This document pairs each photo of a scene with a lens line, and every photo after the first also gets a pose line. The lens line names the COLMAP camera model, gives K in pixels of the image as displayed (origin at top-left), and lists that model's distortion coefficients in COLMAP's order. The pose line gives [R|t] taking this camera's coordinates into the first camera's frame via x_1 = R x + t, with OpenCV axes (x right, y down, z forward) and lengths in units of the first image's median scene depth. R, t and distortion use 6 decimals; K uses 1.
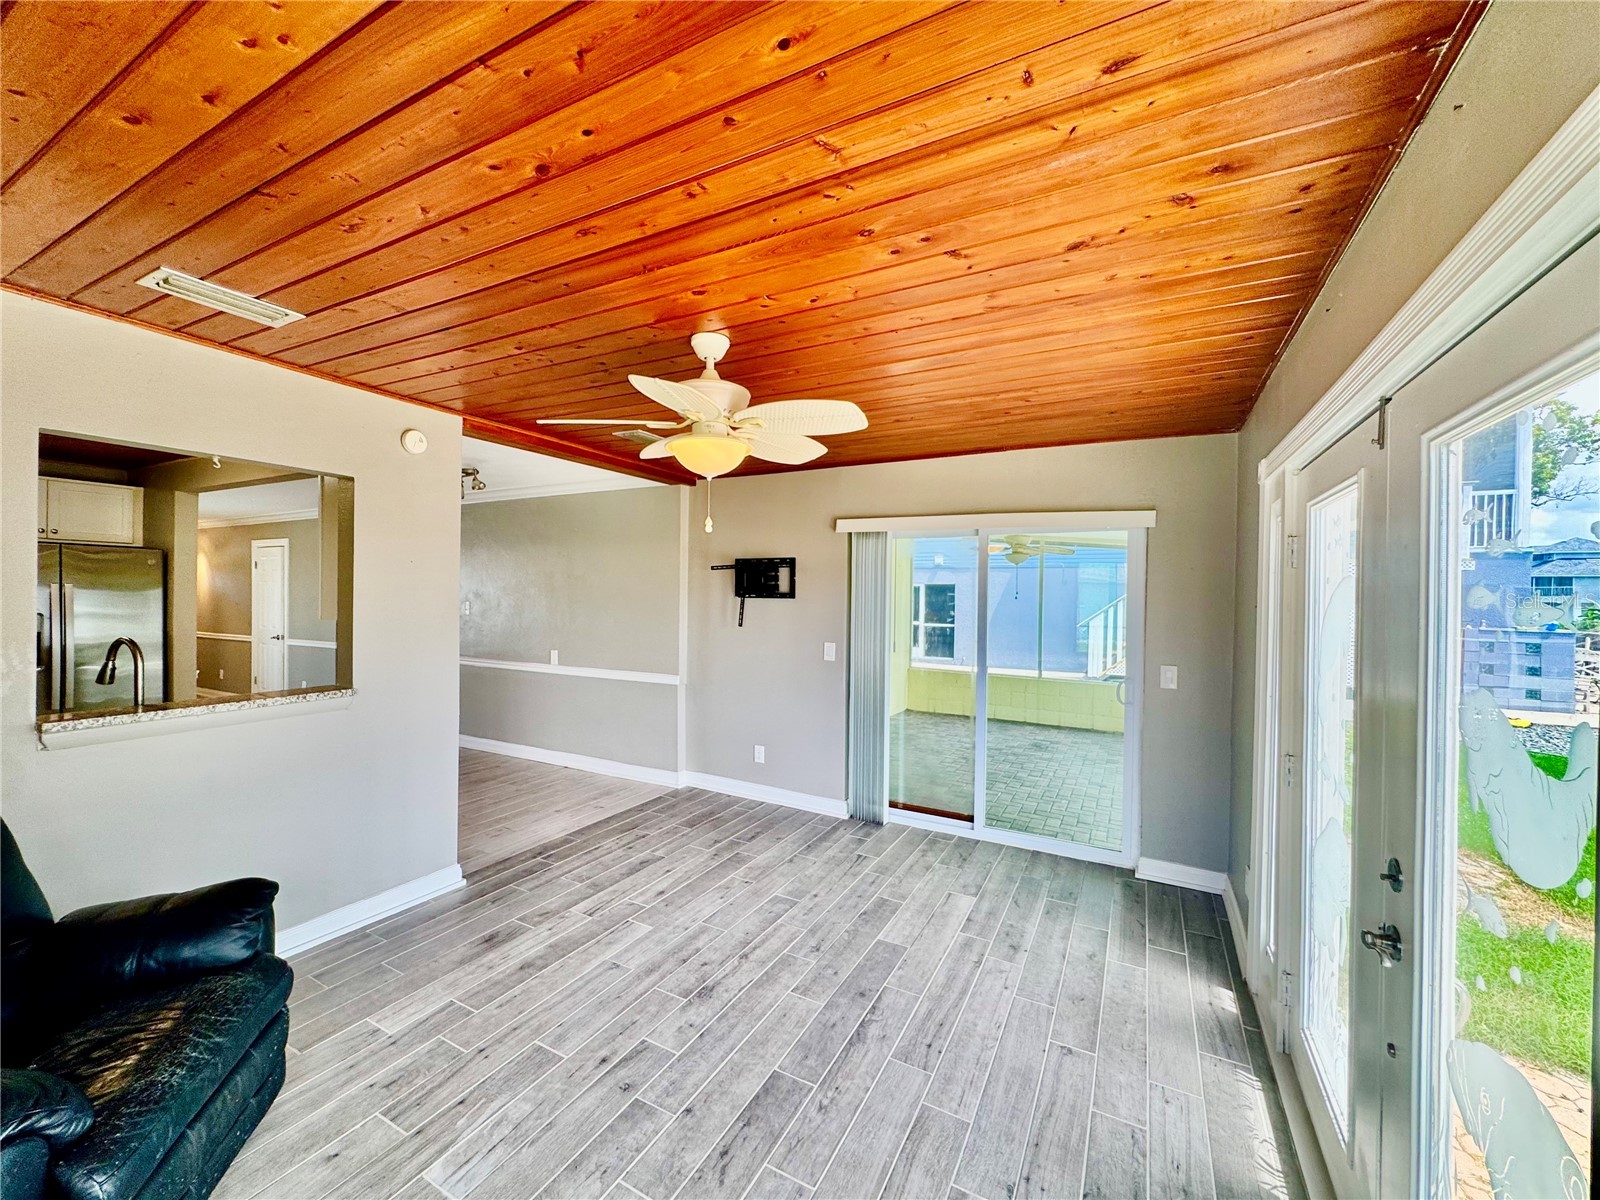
lens RADIAL K [[638.6, 0, 800.8], [0, 638.6, 603.6], [0, 0, 1]] dist [-0.008261, 0.001291]
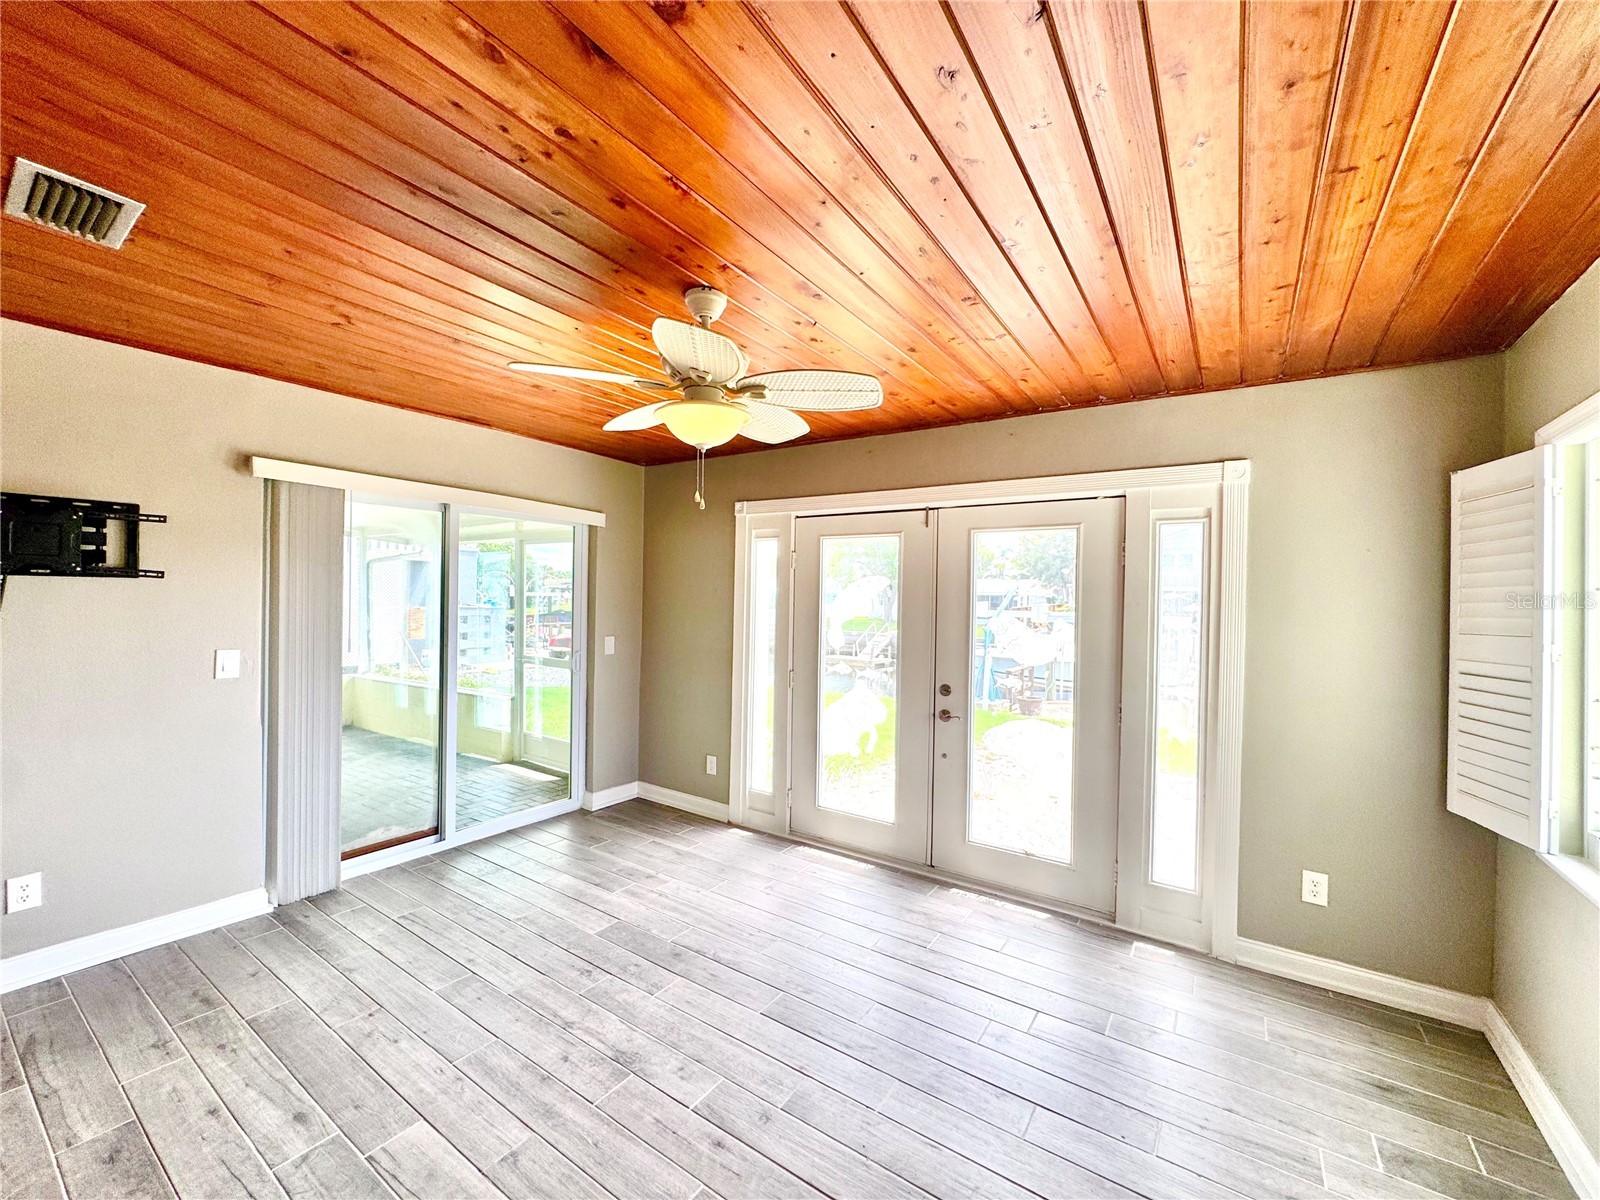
lens RADIAL K [[638.6, 0, 797.7], [0, 638.6, 597.6], [0, 0, 1]] dist [-0.008261, 0.001291]
pose [[0.105654, -0.014236, 0.994301, -0.628596], [-0.003951, 0.999884, 0.014735, -0.001390], [-0.994395, -0.005485, 0.105586, 0.462546]]
